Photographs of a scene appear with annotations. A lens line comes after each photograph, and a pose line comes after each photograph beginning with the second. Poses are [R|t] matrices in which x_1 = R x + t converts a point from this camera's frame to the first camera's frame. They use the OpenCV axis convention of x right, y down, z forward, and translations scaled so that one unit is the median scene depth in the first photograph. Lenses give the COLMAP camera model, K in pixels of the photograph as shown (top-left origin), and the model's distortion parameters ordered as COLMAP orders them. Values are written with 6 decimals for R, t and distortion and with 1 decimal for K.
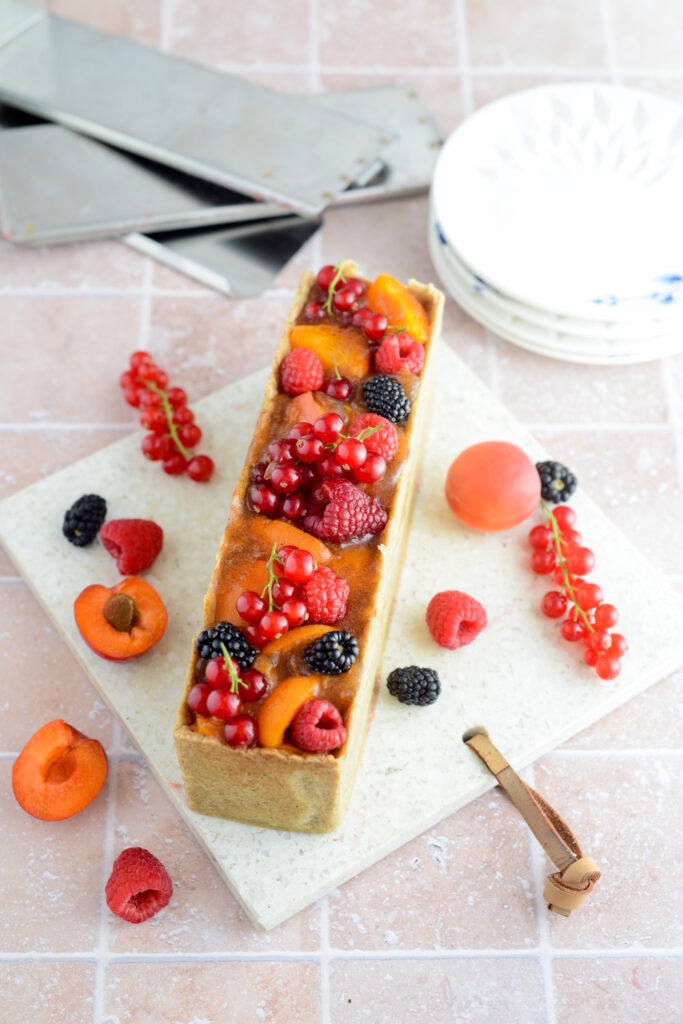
lens RADIAL K [[1638.7, 0, 341.5], [0, 1638.7, 512.0], [0, 0, 1]] dist [-0.021378, -0.107641]
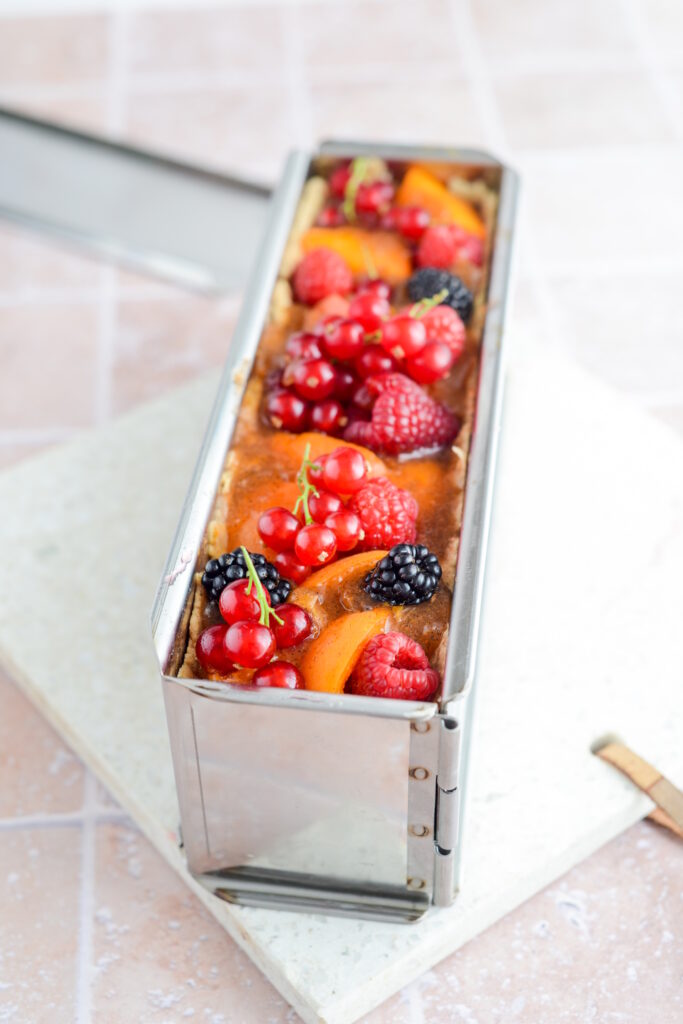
lens RADIAL K [[1671.5, 0, 341.5], [0, 1671.5, 512.0], [0, 0, 1]] dist [-0.025050, -0.179442]
pose [[0.997471, -0.066096, 0.026126, -0.044710], [0.070250, 0.972656, -0.221371, 0.197560], [-0.010780, 0.222647, 0.974840, 0.300315]]
